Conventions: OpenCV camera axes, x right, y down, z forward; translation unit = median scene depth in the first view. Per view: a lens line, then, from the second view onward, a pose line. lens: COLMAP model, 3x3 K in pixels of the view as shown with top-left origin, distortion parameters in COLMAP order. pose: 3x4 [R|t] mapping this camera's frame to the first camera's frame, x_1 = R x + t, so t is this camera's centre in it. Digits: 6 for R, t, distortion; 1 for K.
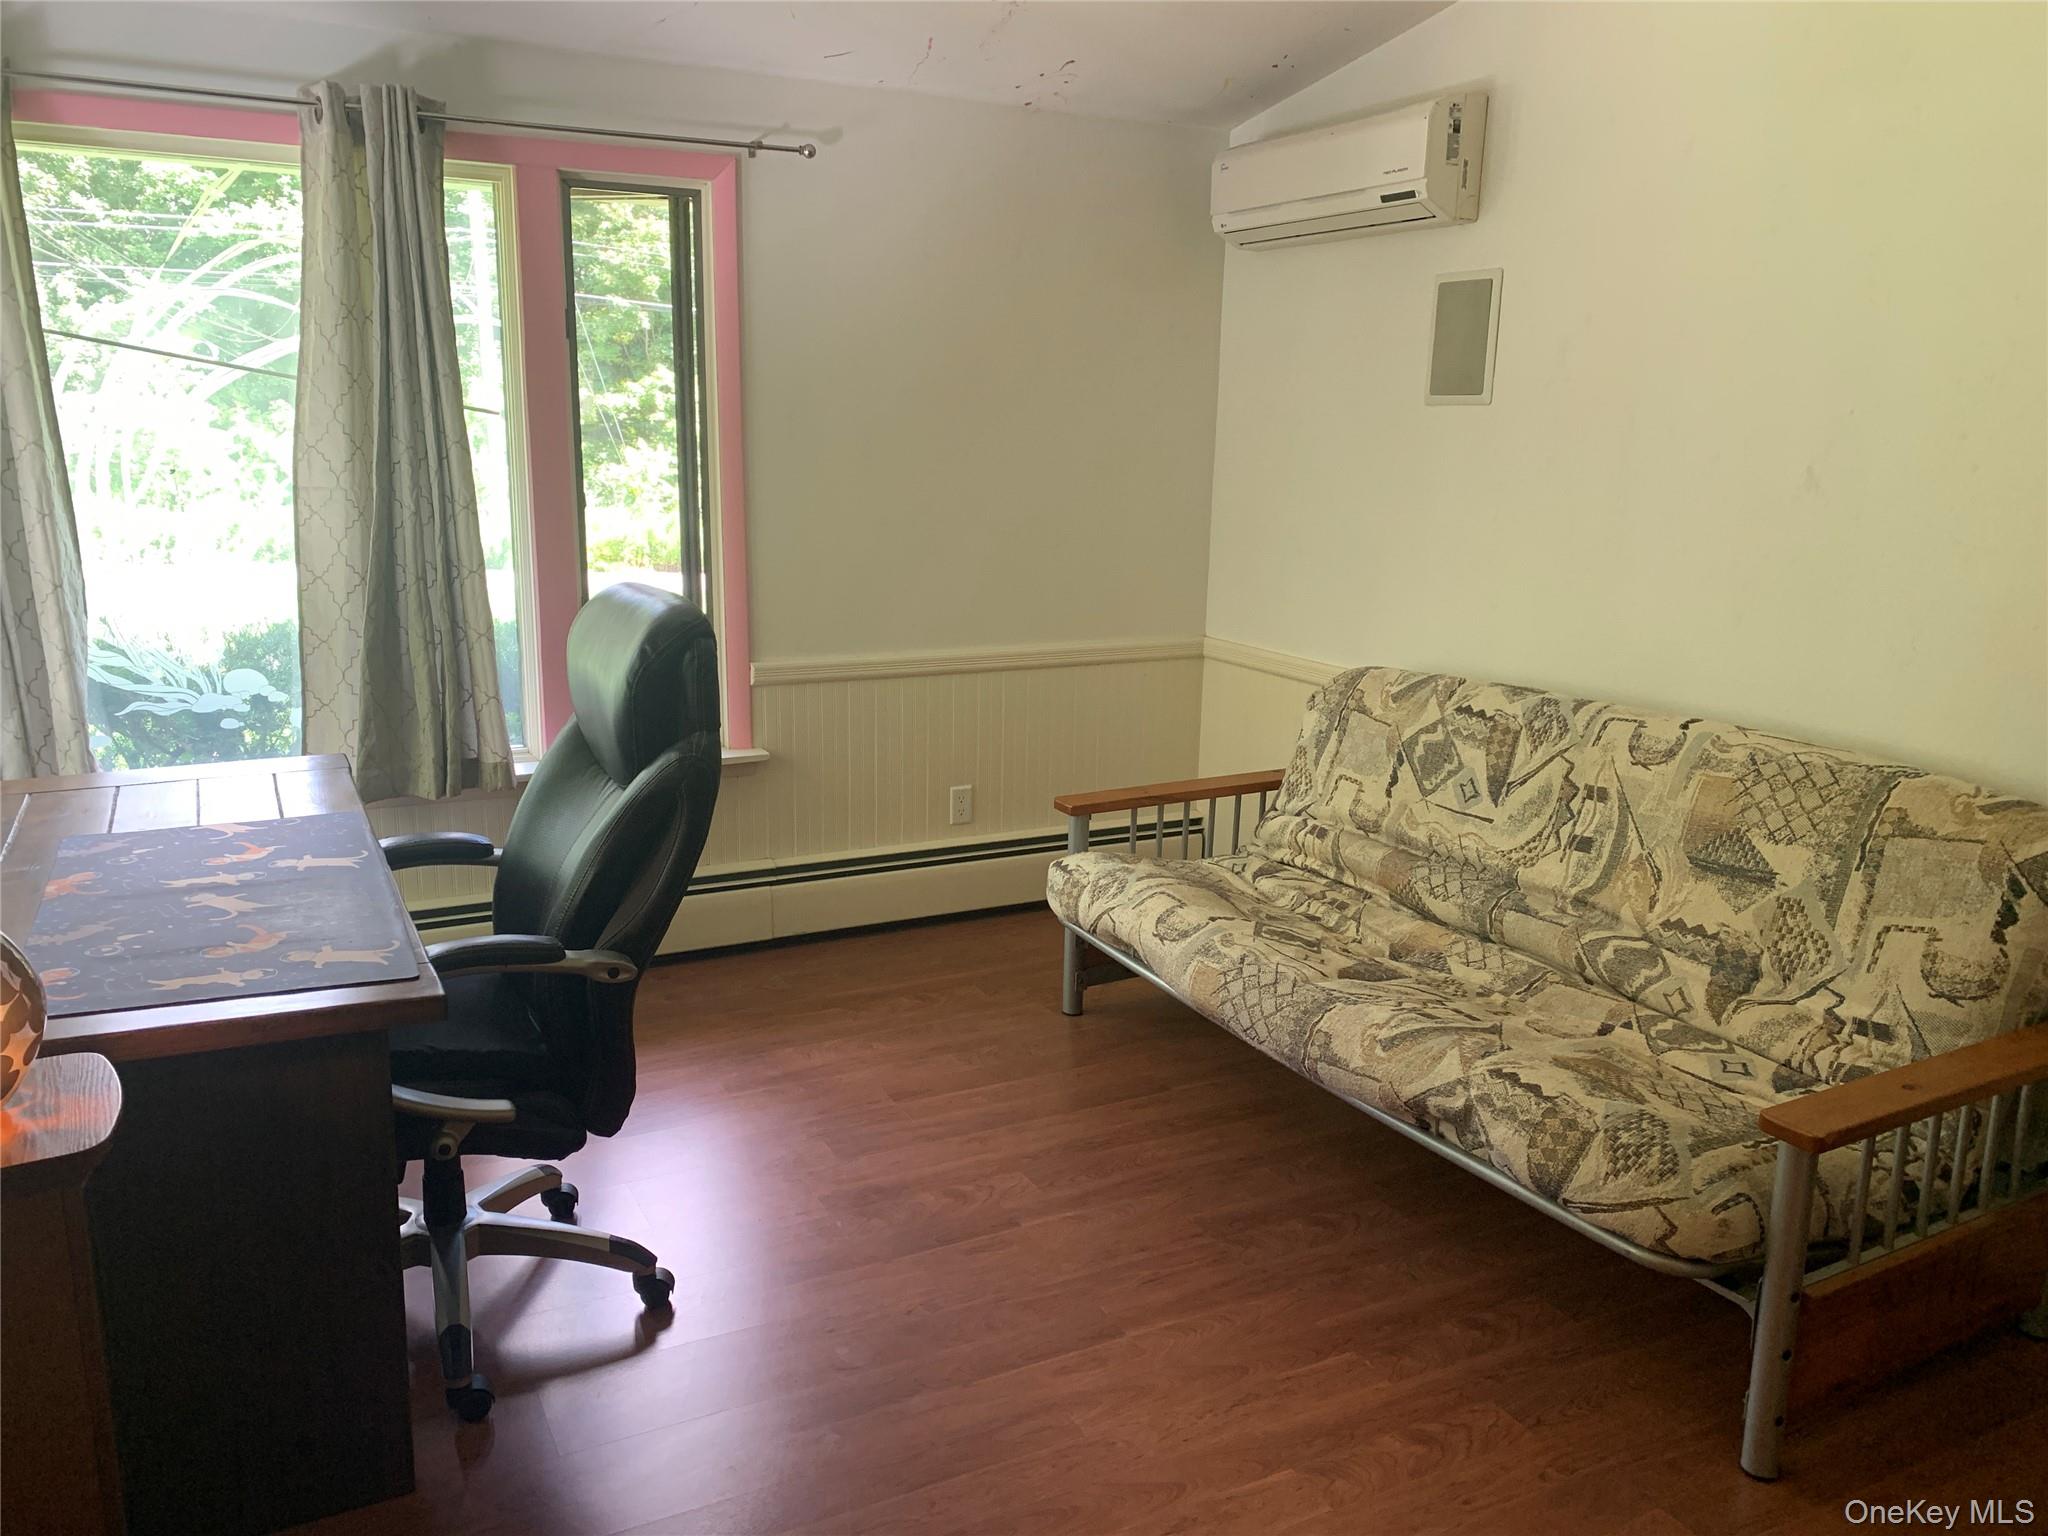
lens RADIAL K [[1560.6, 0, 1021.2], [0, 1560.6, 781.3], [0, 0, 1]] dist [0.036623, -0.041746]
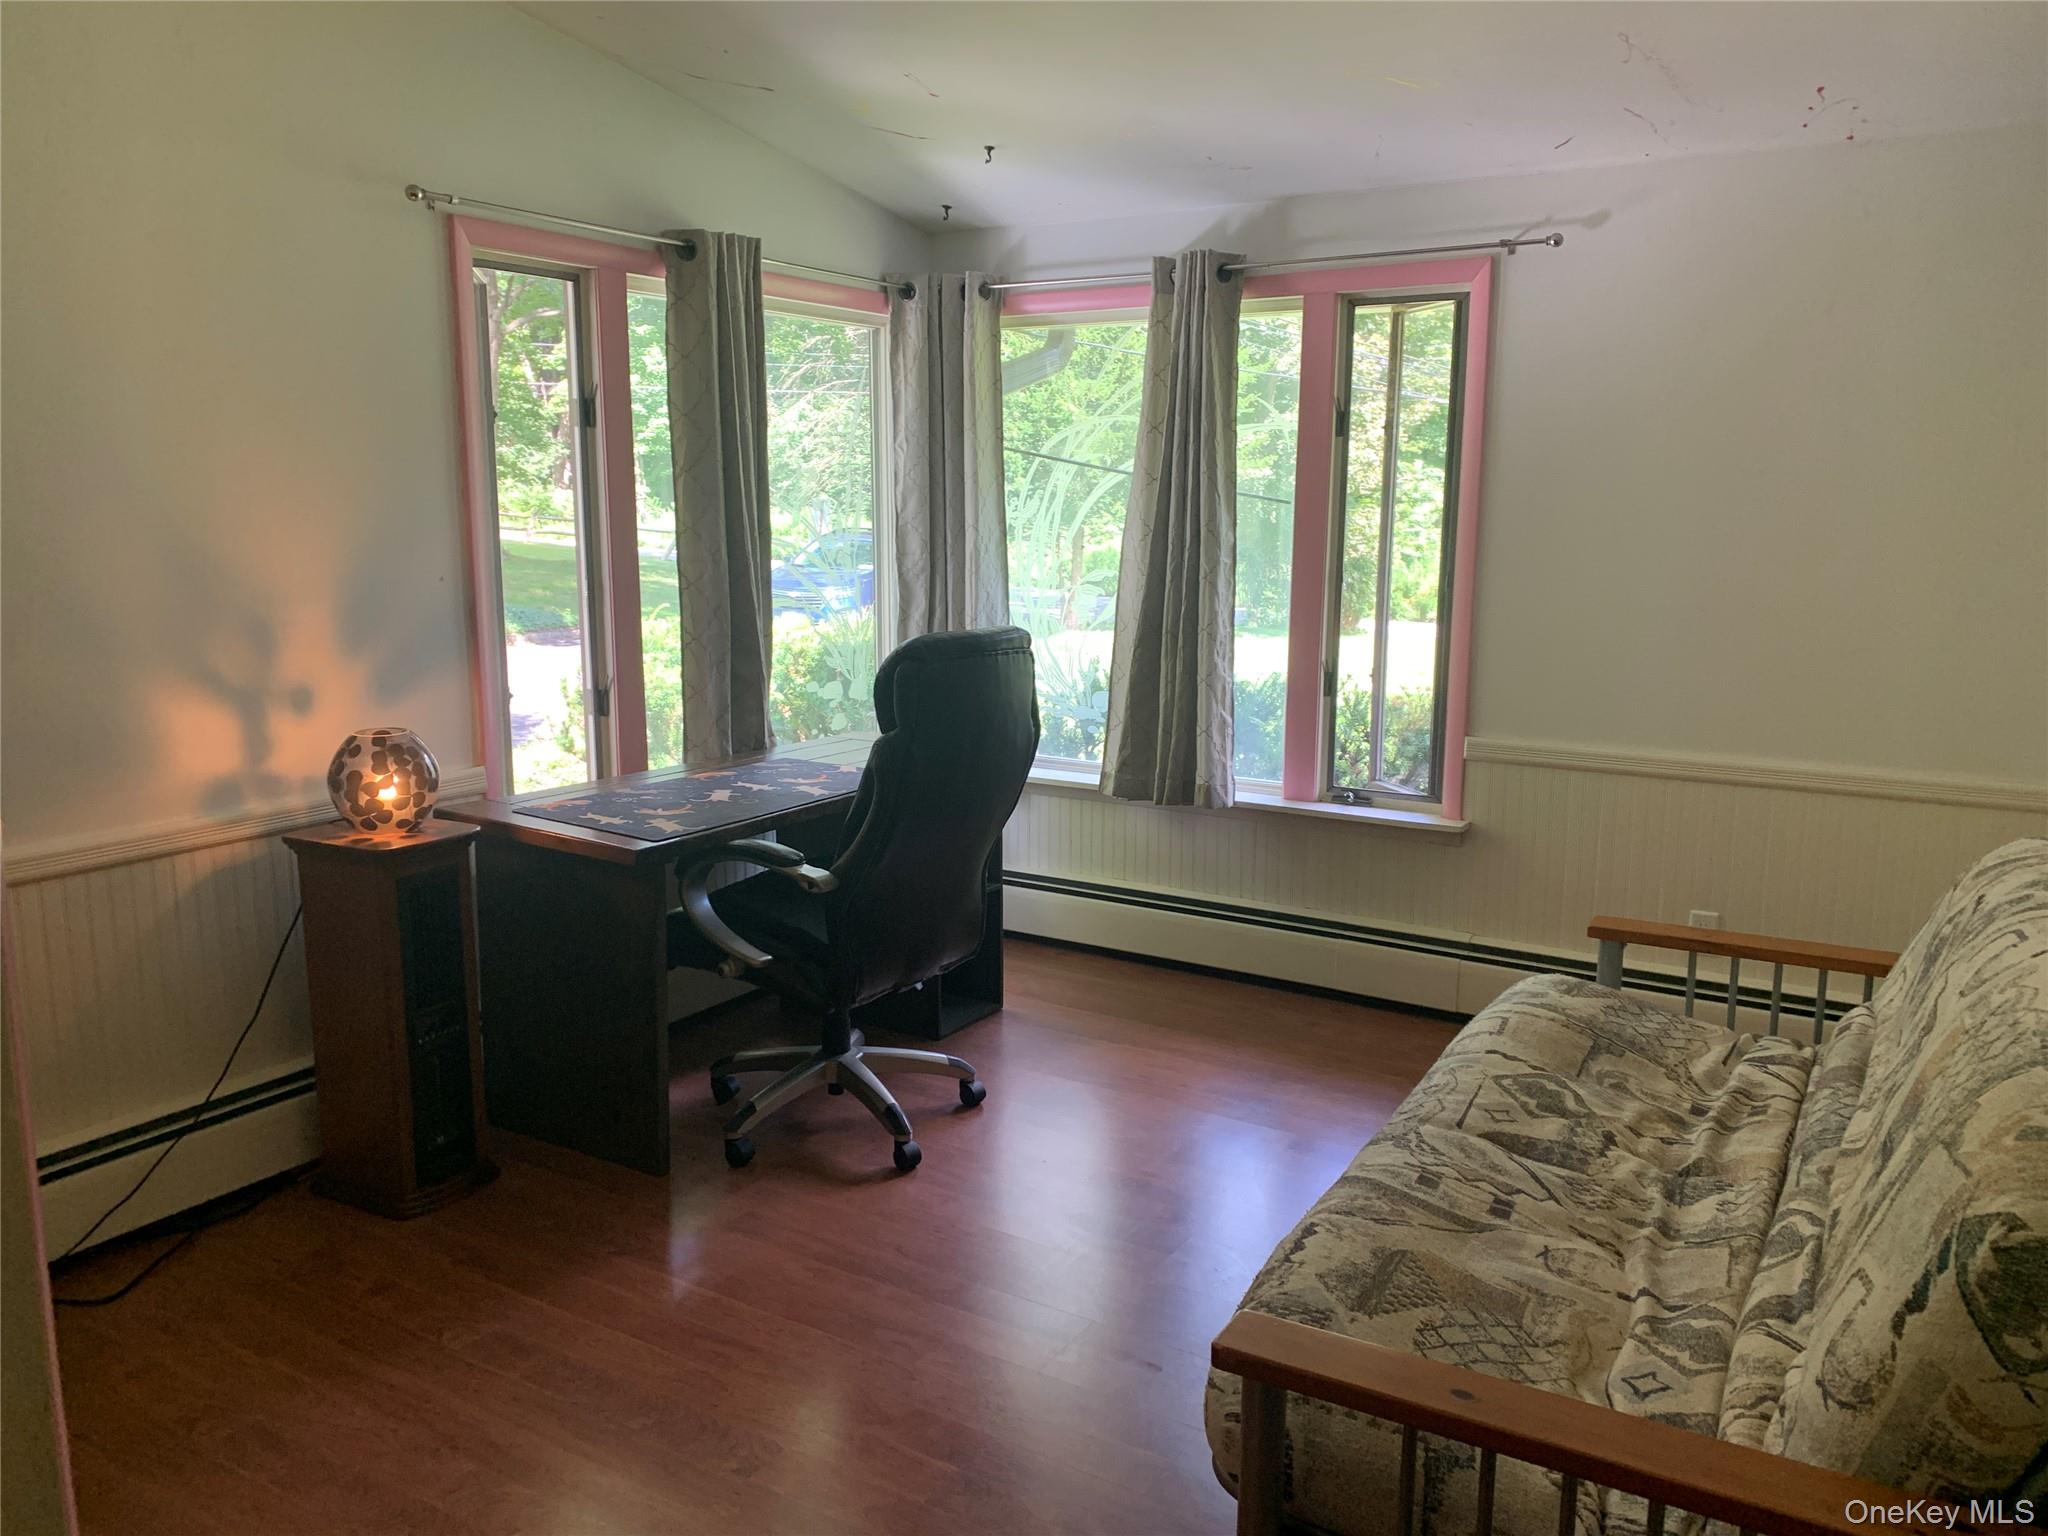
lens RADIAL K [[1560.6, 0, 1025.5], [0, 1560.6, 761.2], [0, 0, 1]] dist [0.036623, -0.041746]
pose [[0.515523, 0.129178, -0.847083, 0.632606], [-0.188020, 0.981532, 0.035255, -0.049019], [0.835993, 0.141094, 0.530290, 0.247664]]
